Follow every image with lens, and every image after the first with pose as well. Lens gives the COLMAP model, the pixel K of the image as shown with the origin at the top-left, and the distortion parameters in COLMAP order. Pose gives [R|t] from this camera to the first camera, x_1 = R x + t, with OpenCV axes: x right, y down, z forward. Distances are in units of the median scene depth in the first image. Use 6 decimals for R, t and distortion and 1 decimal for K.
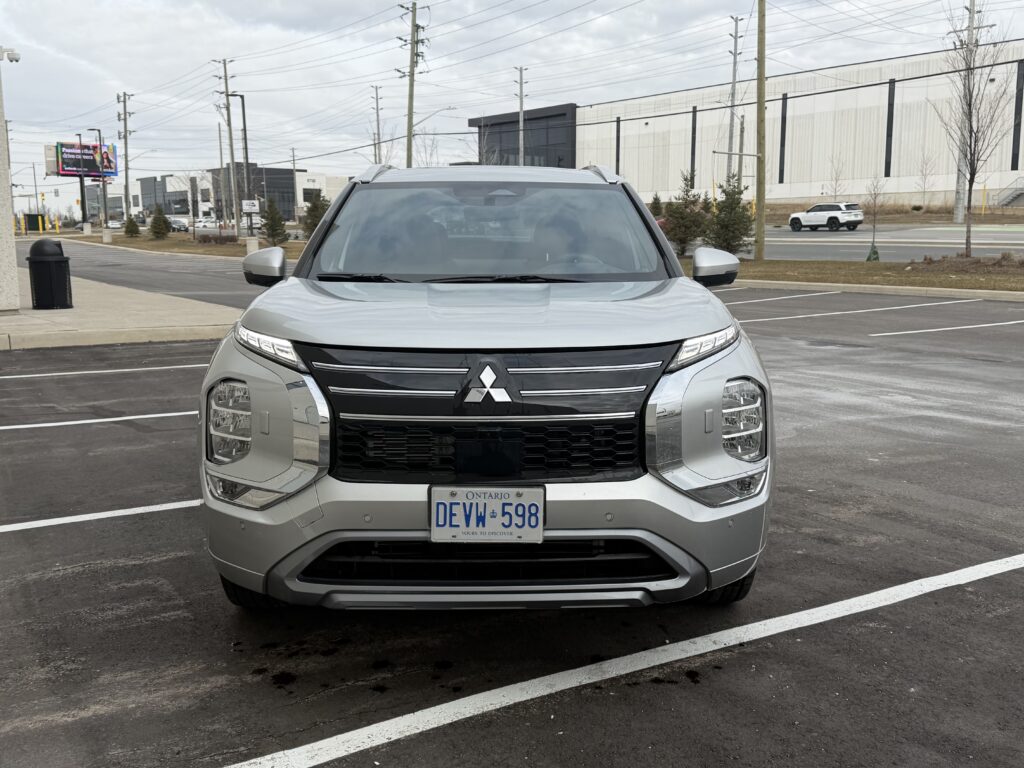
lens RADIAL K [[1017.0, 0, 518.4], [0, 1017.0, 386.1], [0, 0, 1]] dist [0.175755, -0.384025]
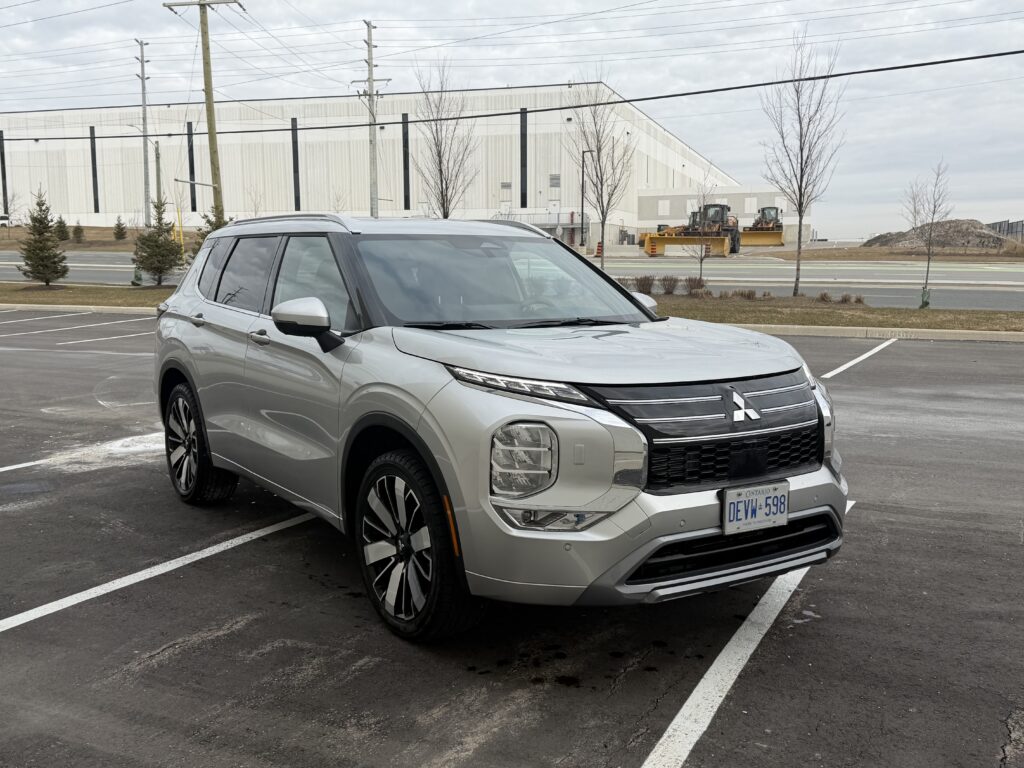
lens RADIAL K [[1017.0, 0, 518.4], [0, 1017.0, 386.1], [0, 0, 1]] dist [0.175755, -0.384025]
pose [[0.832832, -0.064429, 0.549764, -0.874640], [0.078382, 0.996922, -0.001907, -0.042347], [-0.547948, 0.044679, 0.835318, 0.069081]]
